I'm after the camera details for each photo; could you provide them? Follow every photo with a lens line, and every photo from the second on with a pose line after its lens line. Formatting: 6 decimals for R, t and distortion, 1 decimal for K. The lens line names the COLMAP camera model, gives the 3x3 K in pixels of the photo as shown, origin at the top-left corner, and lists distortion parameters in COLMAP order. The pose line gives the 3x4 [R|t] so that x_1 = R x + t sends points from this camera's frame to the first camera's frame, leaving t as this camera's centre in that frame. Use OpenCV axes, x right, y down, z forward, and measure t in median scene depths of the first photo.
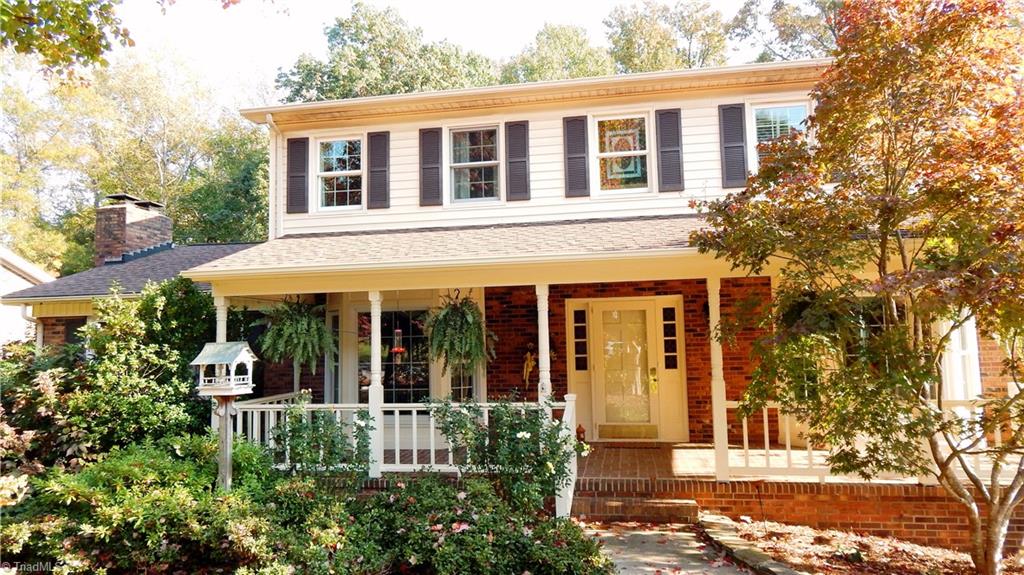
lens RADIAL K [[663.6, 0, 512.6], [0, 663.6, 285.6], [0, 0, 1]] dist [-0.078348, -0.000481]
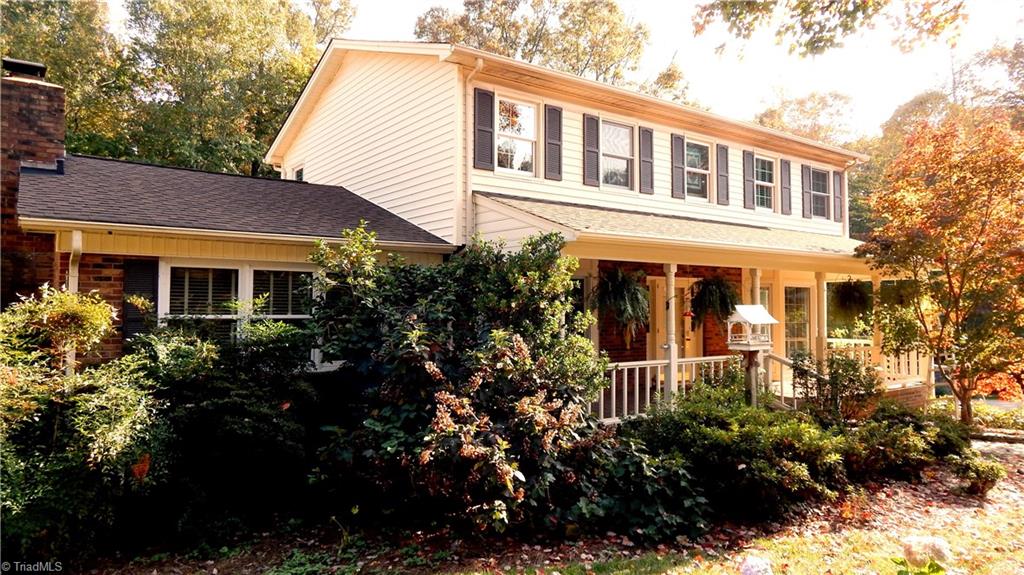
lens RADIAL K [[663.6, 0, 513.2], [0, 663.6, 295.3], [0, 0, 1]] dist [-0.078348, -0.000481]
pose [[0.715945, 0.032249, 0.697411, -0.991469], [-0.089579, 0.994919, 0.045953, 0.025742], [-0.692386, -0.095373, 0.715197, 0.260099]]
